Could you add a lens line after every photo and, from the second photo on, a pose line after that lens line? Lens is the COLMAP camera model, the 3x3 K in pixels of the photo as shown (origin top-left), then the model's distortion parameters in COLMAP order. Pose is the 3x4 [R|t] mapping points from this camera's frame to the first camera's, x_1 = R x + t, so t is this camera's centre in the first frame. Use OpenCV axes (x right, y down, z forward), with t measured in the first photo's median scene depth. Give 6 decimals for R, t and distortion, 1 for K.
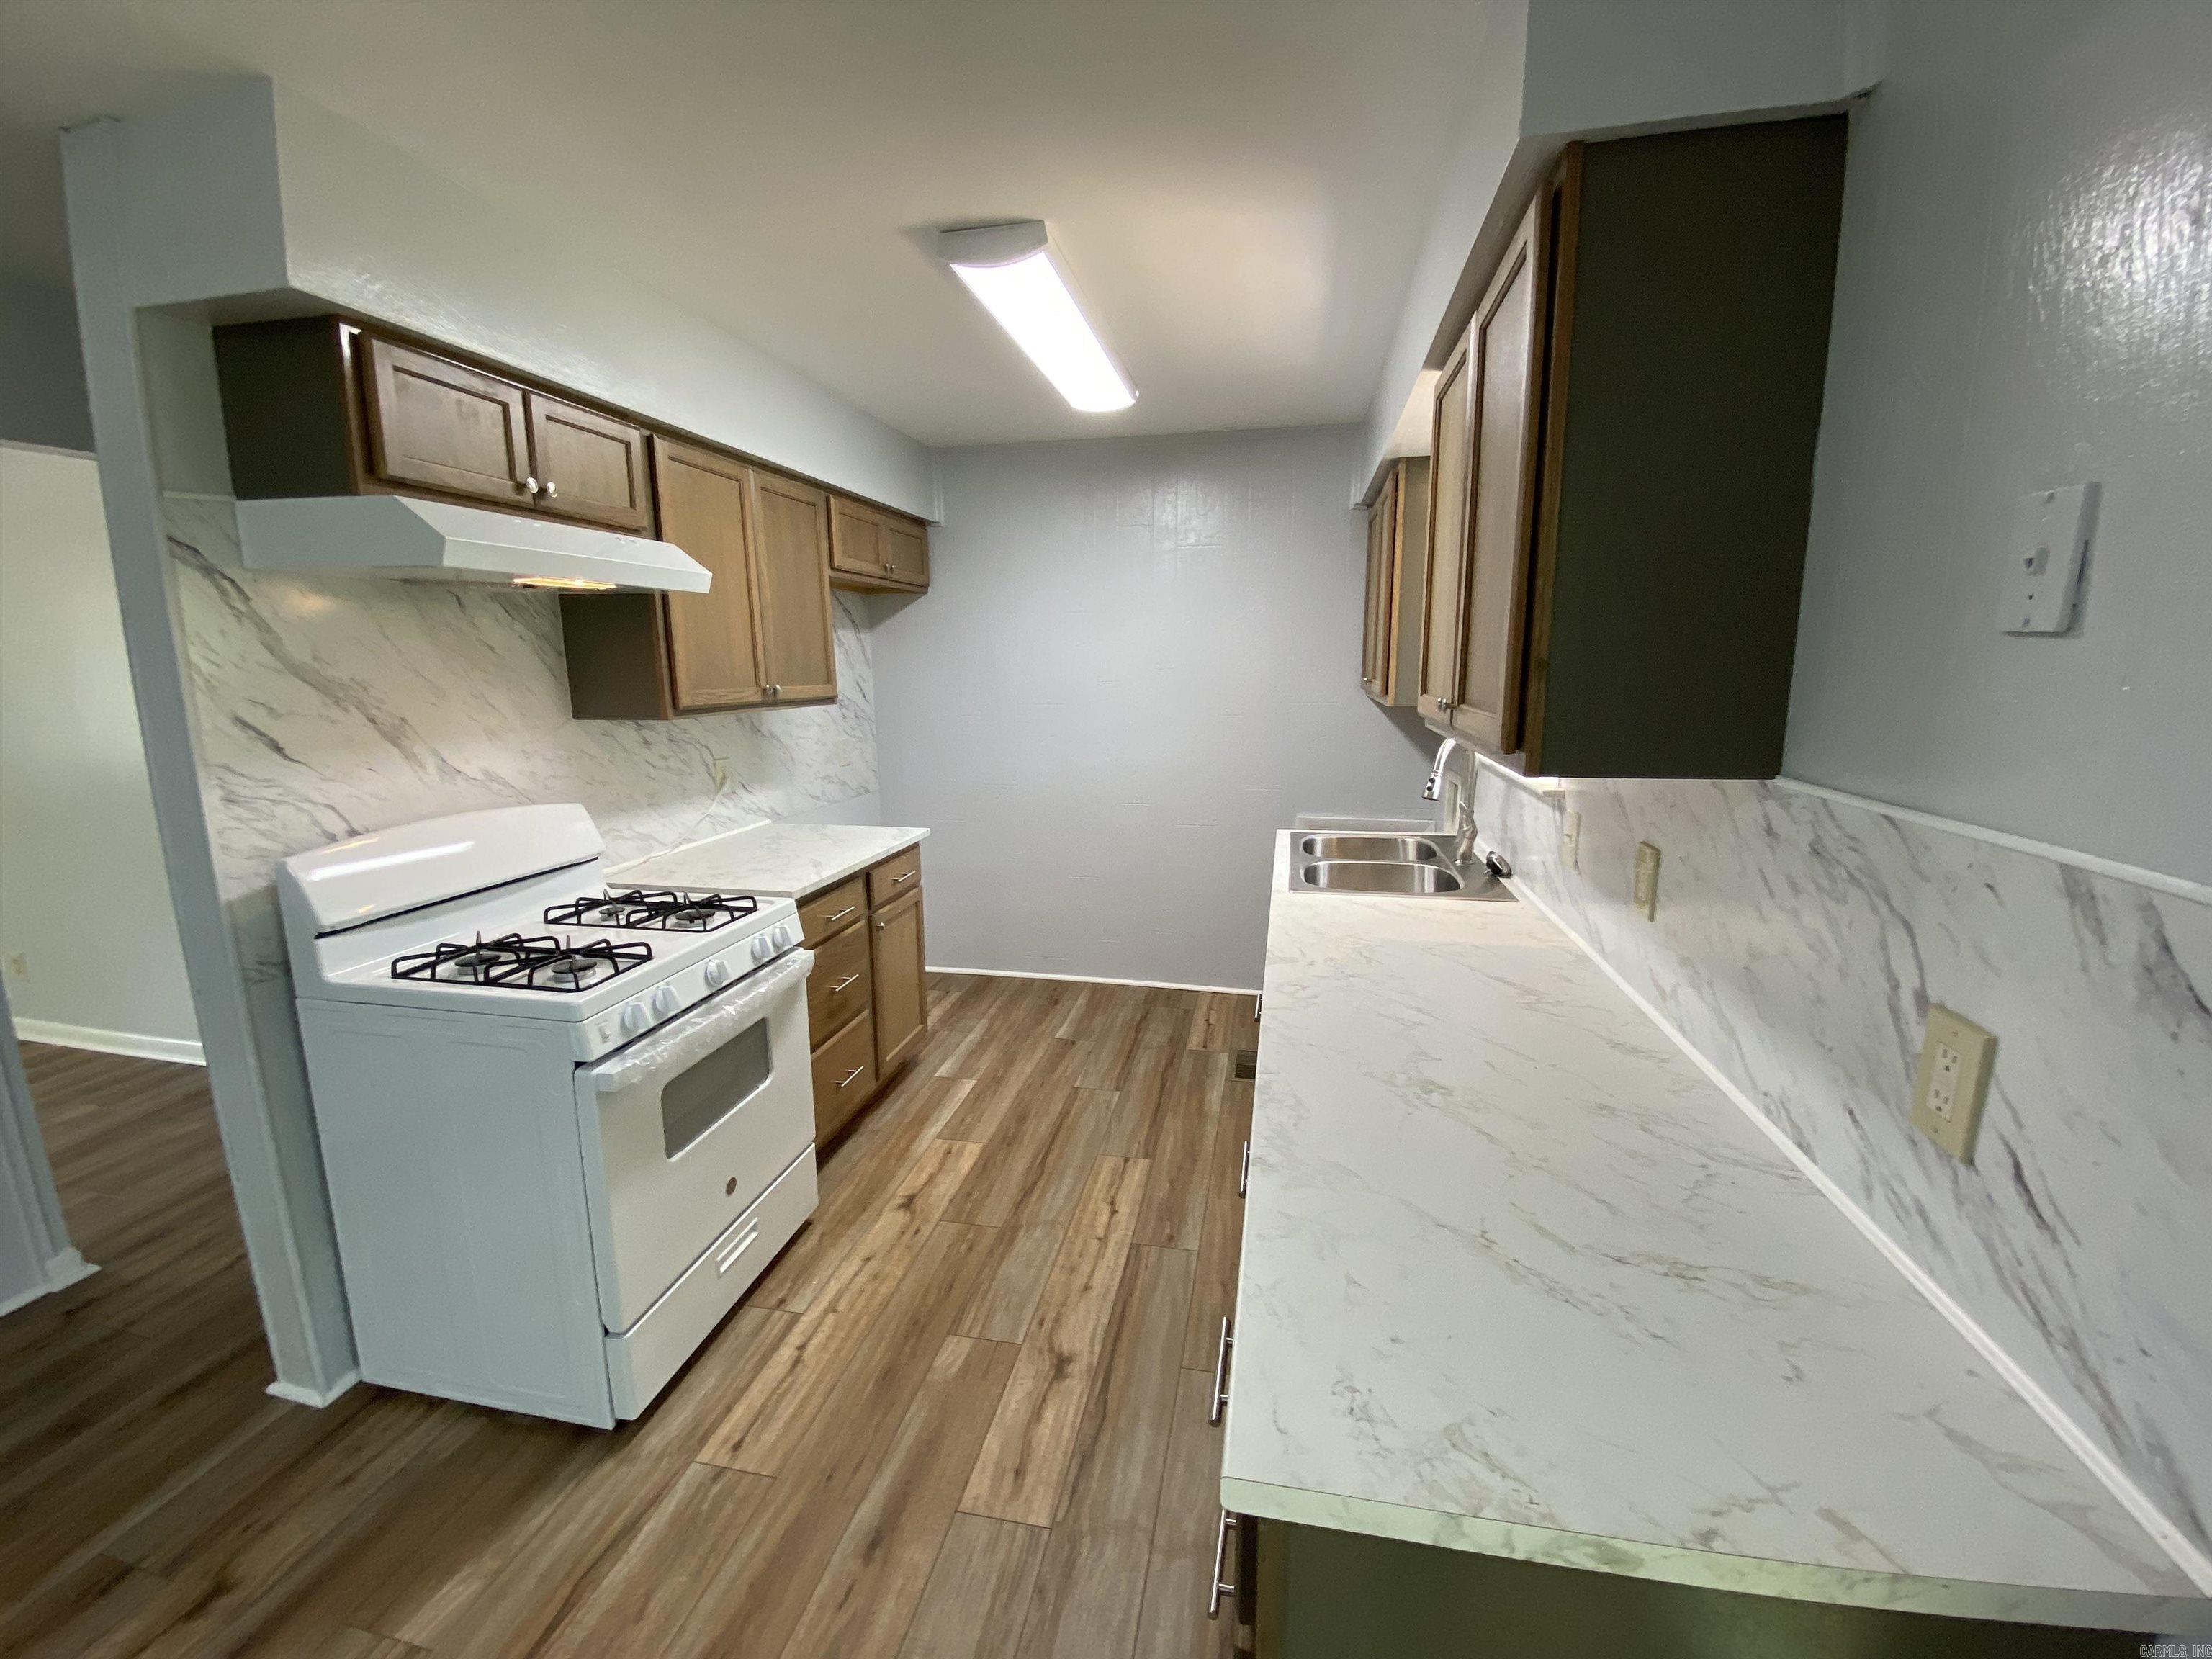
lens RADIAL K [[896.3, 0, 1117.5], [0, 896.3, 835.5], [0, 0, 1]] dist [0.016257, -0.015456]
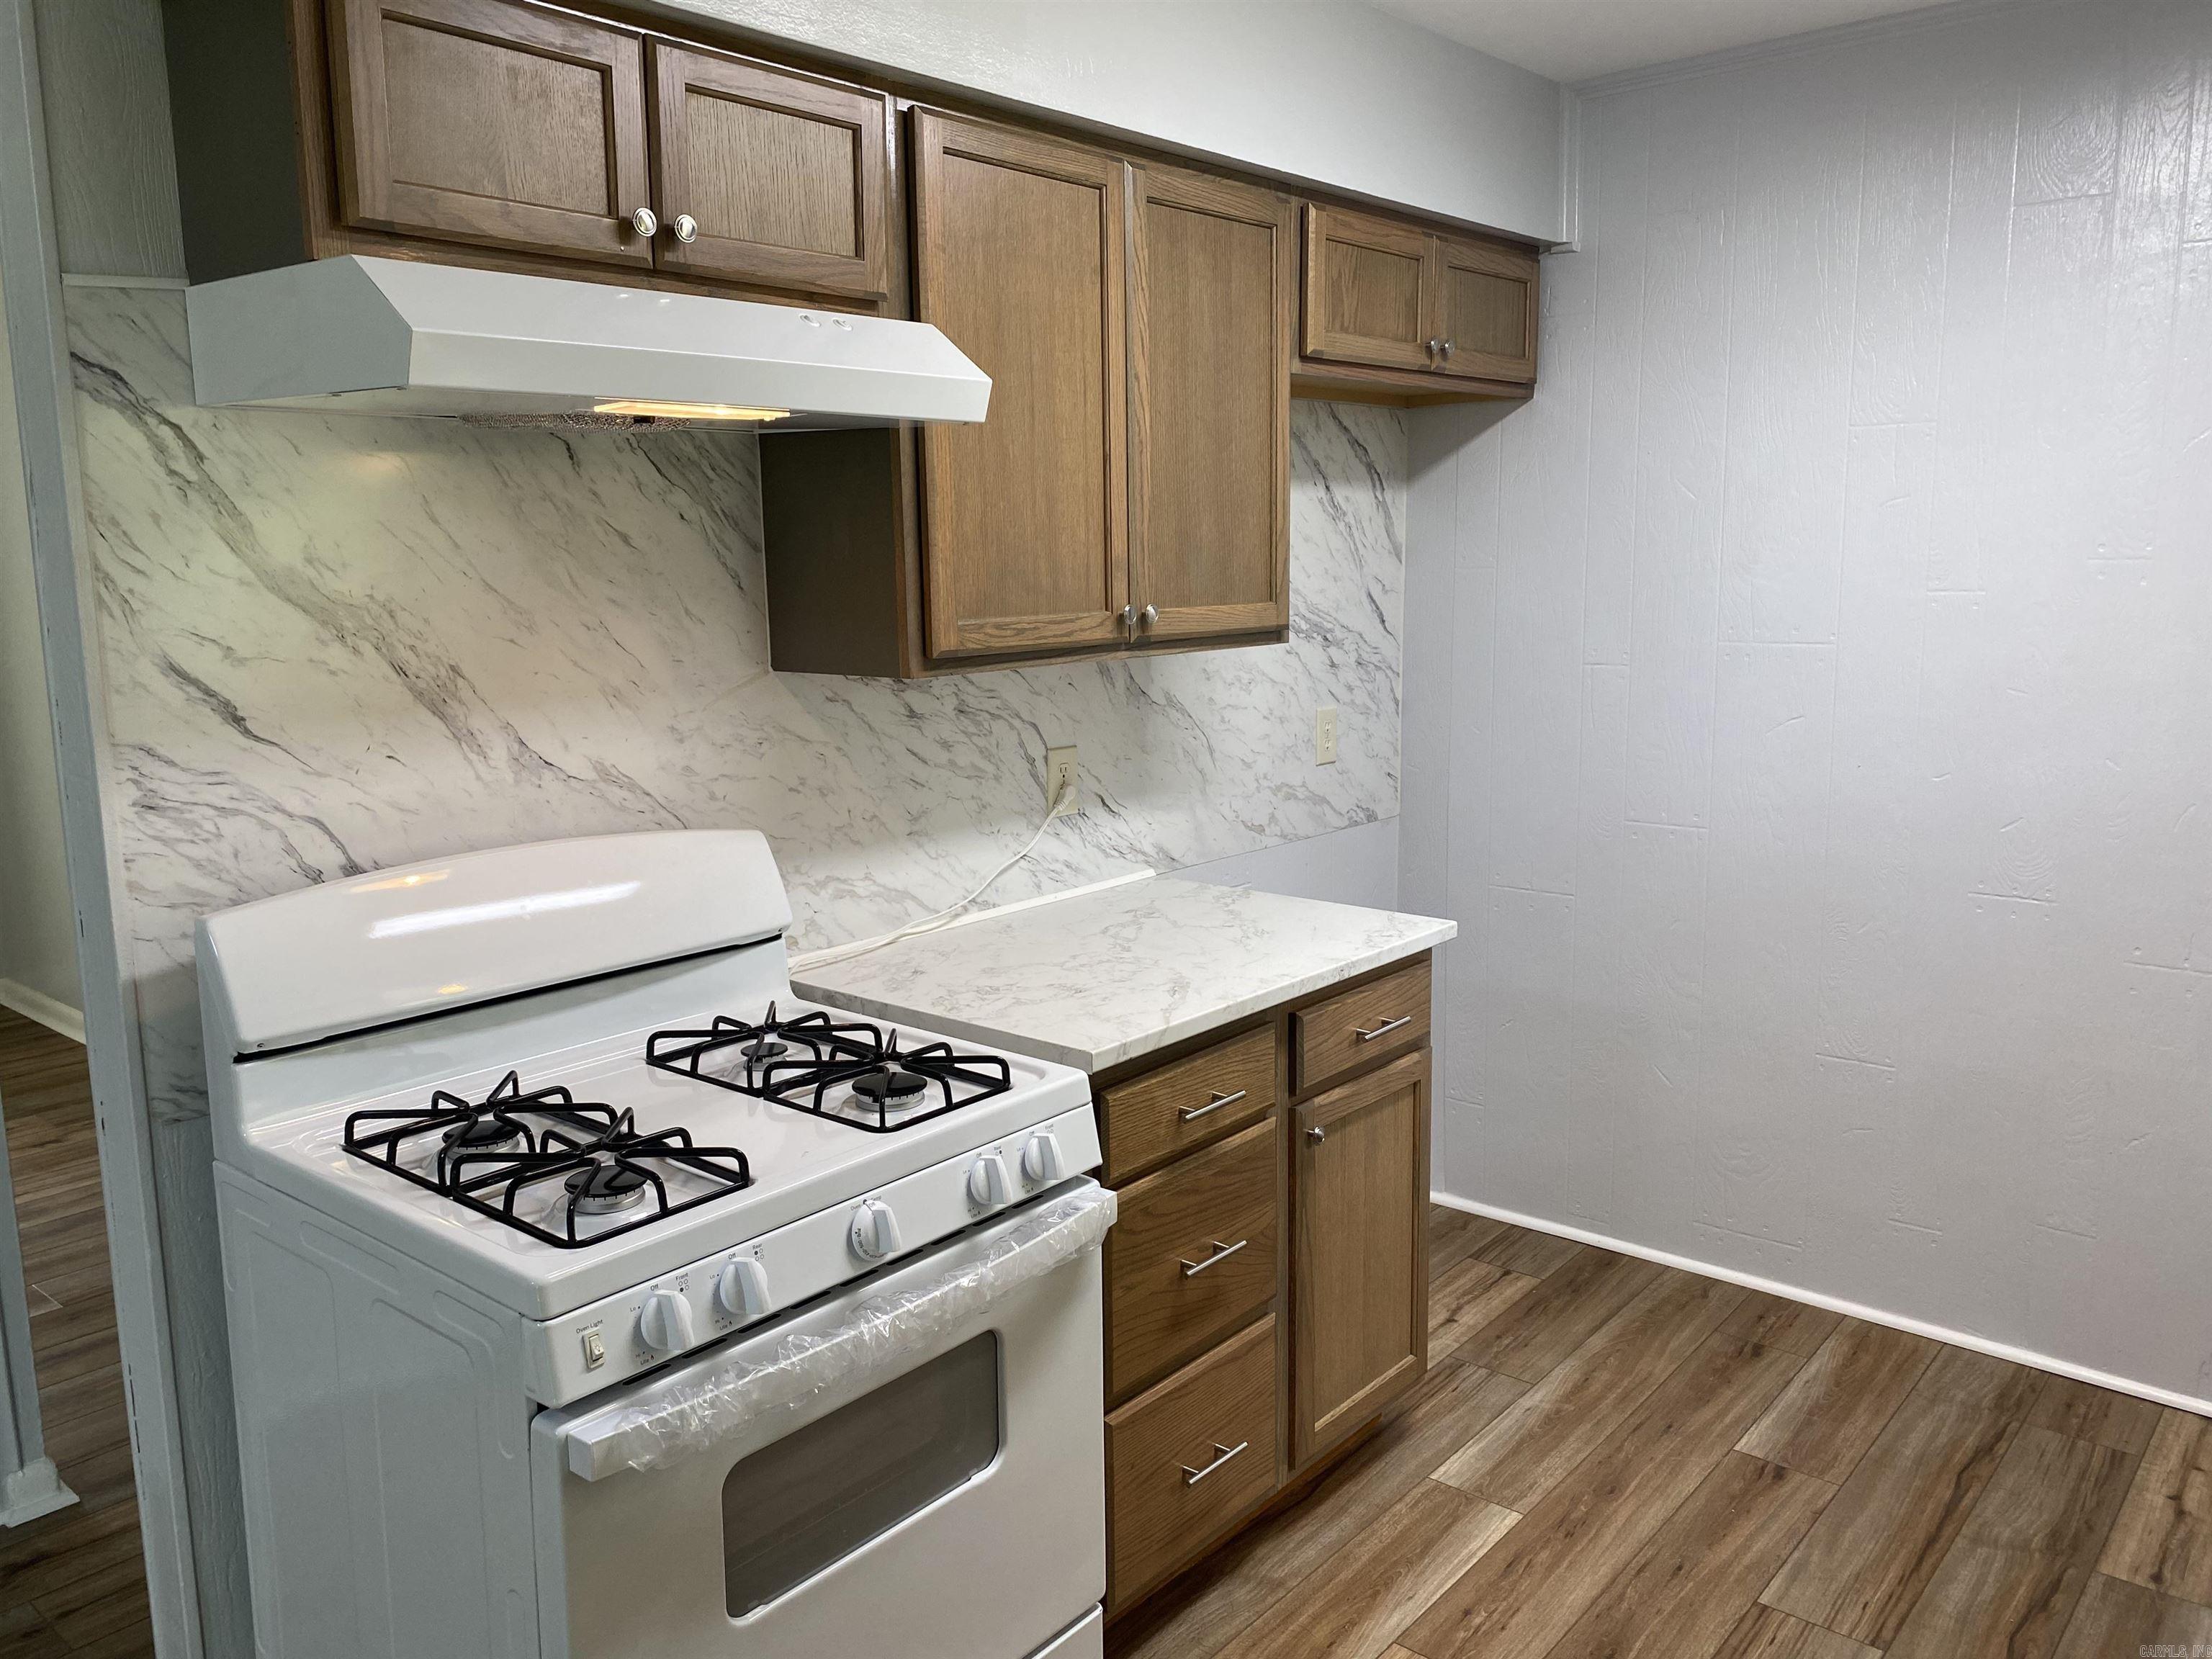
lens RADIAL K [[1667.0, 0, 1096.7], [0, 1667.0, 816.7], [0, 0, 1]] dist [0.043742, -0.055785]
pose [[0.868080, 0.069784, -0.491494, 0.059945], [-0.083680, 0.996473, -0.006314, -0.061207], [0.489320, 0.046610, 0.870858, 0.281687]]
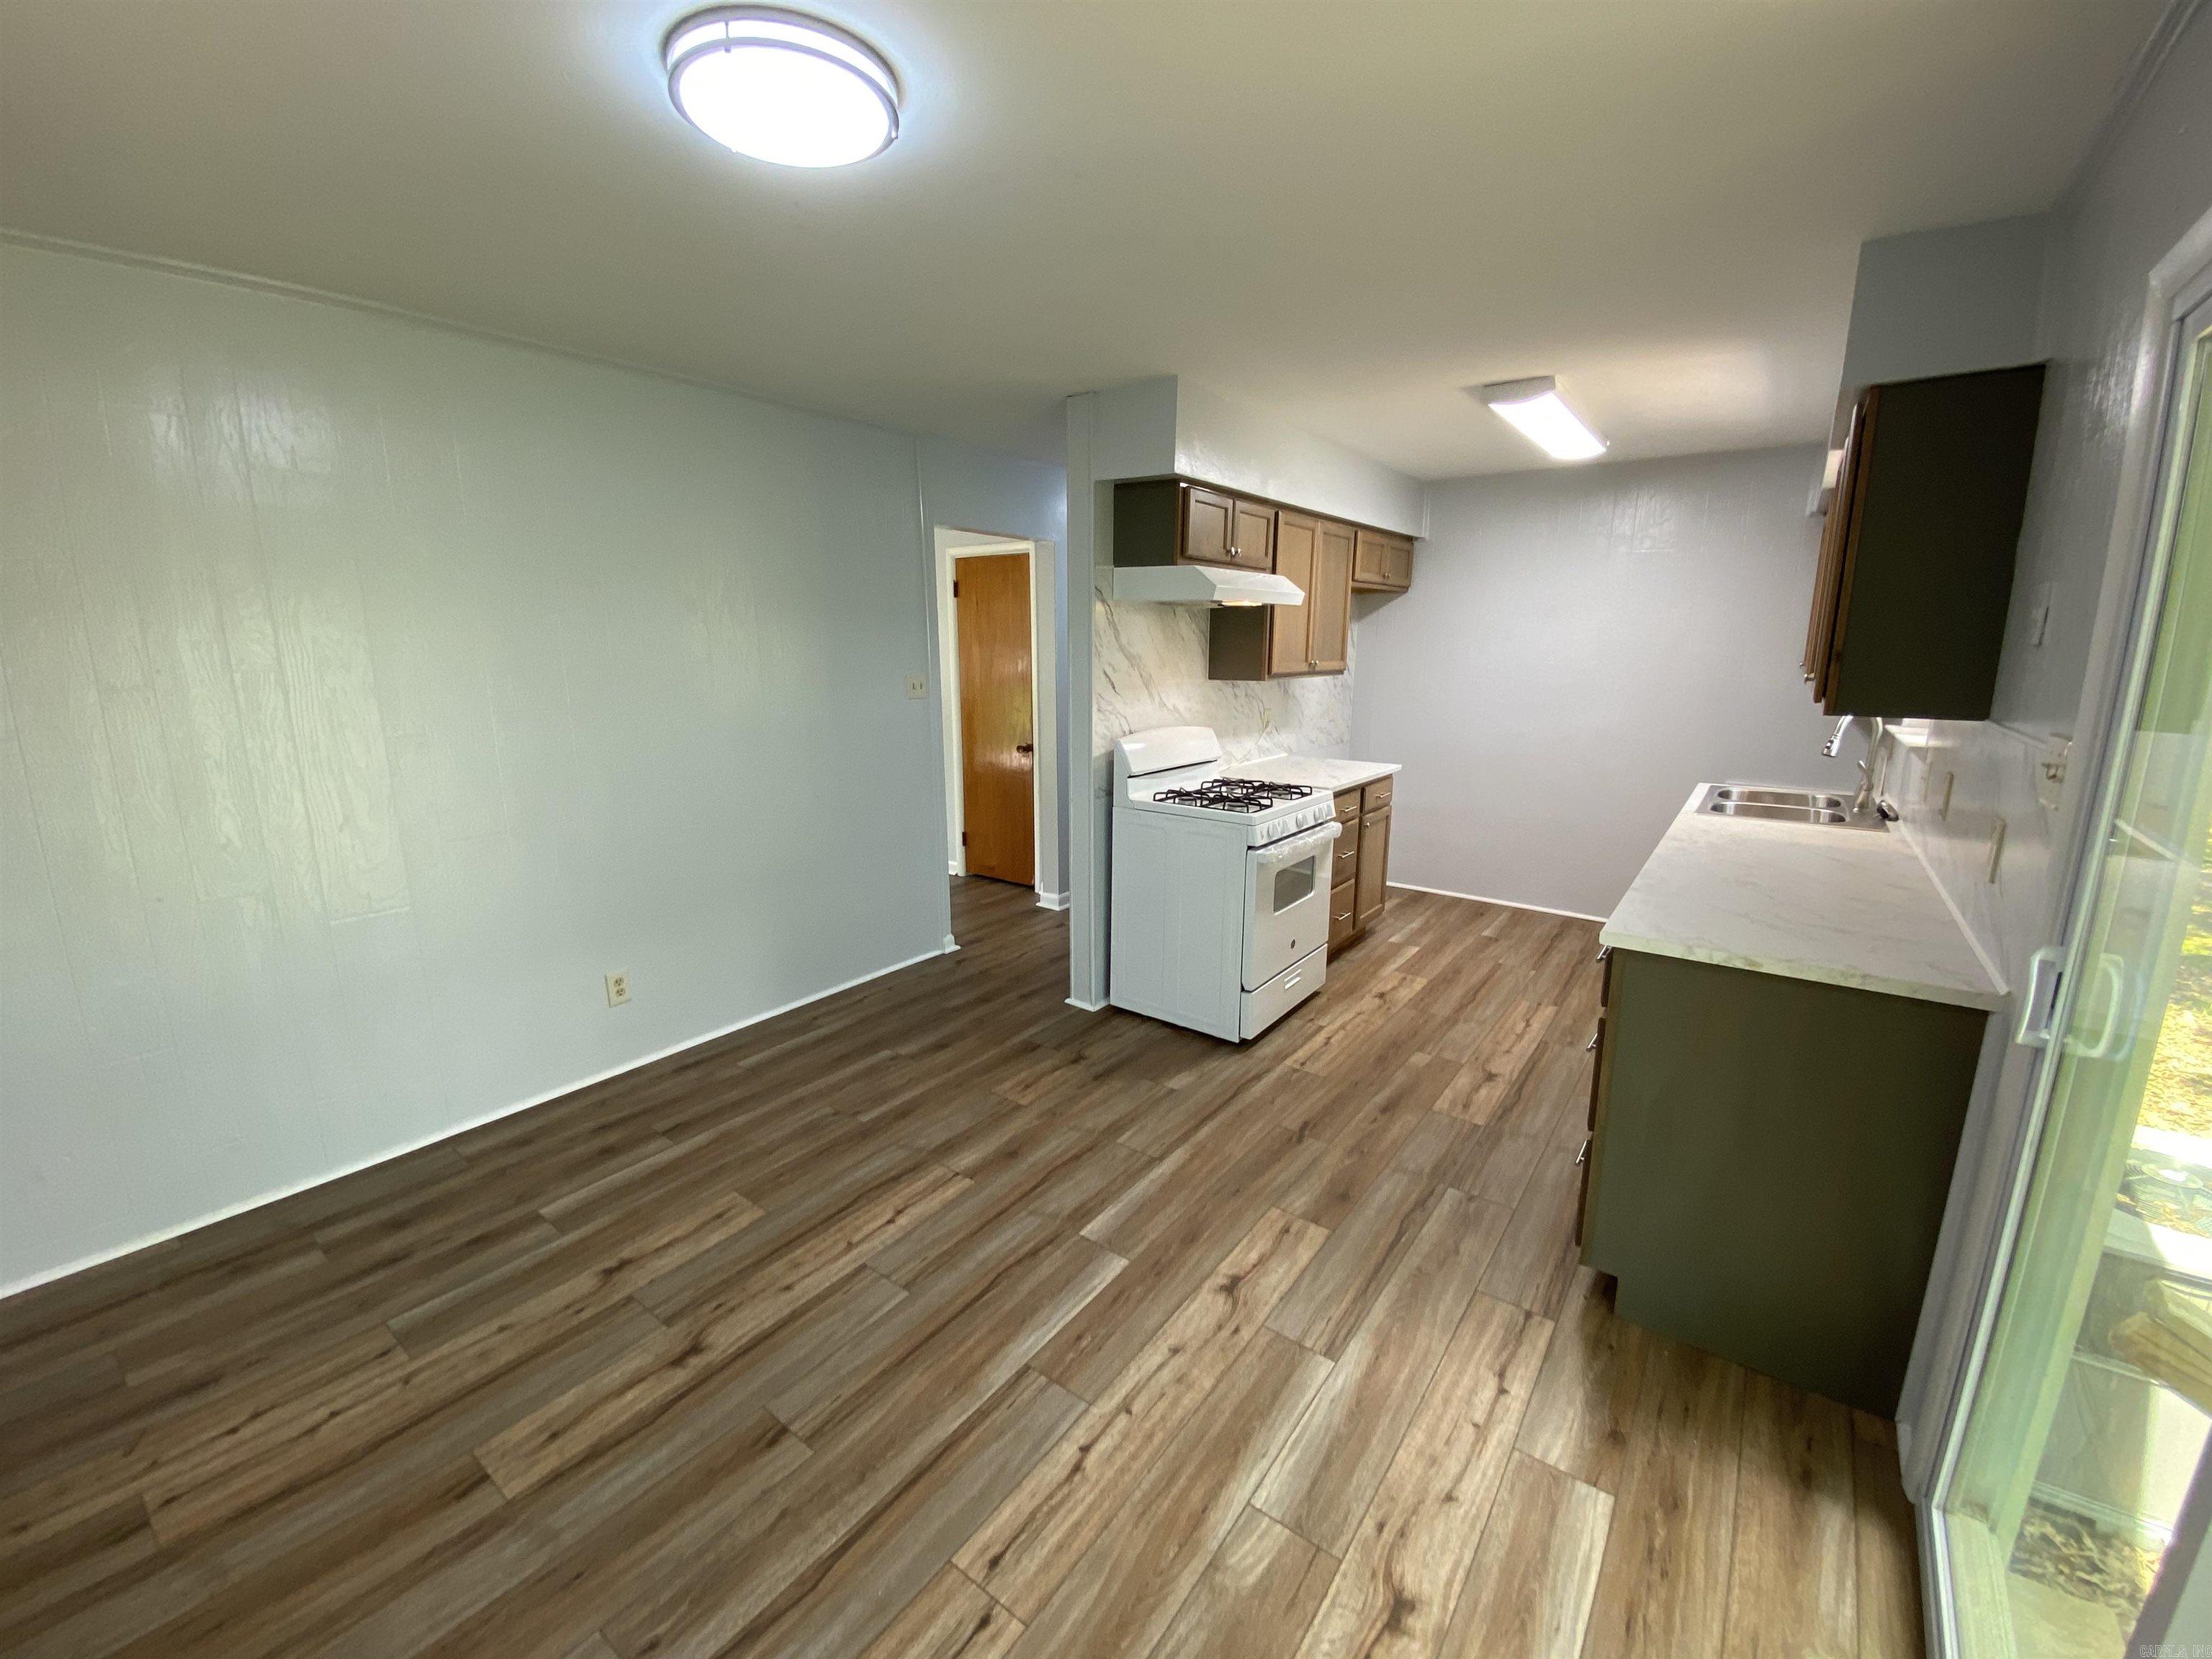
lens RADIAL K [[896.3, 0, 1092.1], [0, 896.3, 824.5], [0, 0, 1]] dist [0.016257, -0.015456]
pose [[0.894934, 0.095998, -0.435748, -0.038575], [-0.090784, 0.995329, 0.032826, 0.129612], [0.436864, 0.010182, 0.899470, -0.731459]]
